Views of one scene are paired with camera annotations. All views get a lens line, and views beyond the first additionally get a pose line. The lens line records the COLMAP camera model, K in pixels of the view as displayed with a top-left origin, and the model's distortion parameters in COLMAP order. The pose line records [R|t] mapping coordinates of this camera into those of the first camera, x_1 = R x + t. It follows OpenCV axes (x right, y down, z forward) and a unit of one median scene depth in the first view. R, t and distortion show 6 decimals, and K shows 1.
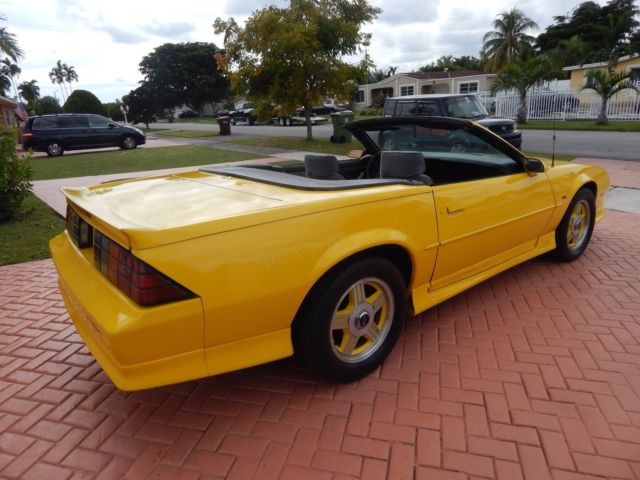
lens RADIAL K [[420.7, 0, 320.0], [0, 420.7, 240.0], [0, 0, 1]] dist [-0.000571, -0.007788]
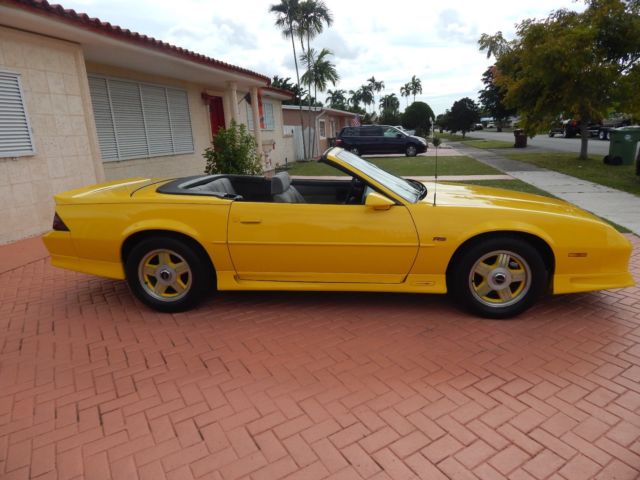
lens RADIAL K [[420.7, 0, 320.0], [0, 420.7, 240.0], [0, 0, 1]] dist [-0.000571, -0.007788]
pose [[0.723561, 0.191529, -0.663156, 0.158592], [-0.202507, 0.977359, 0.061322, -0.017100], [0.659887, 0.089923, 0.745965, 0.019720]]
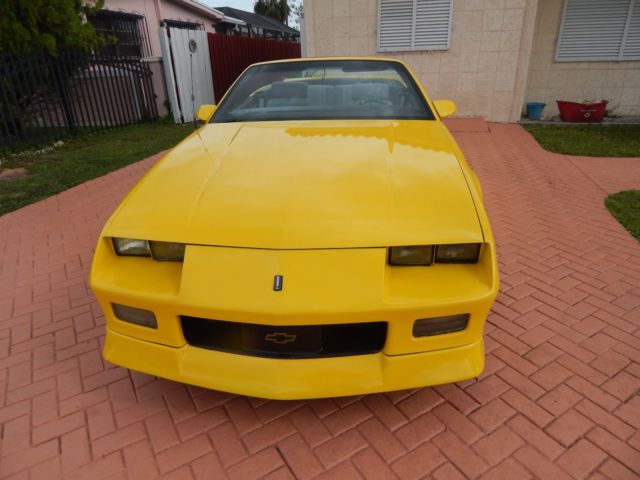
lens RADIAL K [[420.7, 0, 320.0], [0, 420.7, 240.0], [0, 0, 1]] dist [-0.000571, -0.007788]
pose [[-0.689273, 0.363181, -0.626899, 0.158271], [-0.152453, 0.773203, 0.615561, -0.093981], [0.708280, 0.519862, -0.477580, 0.278390]]
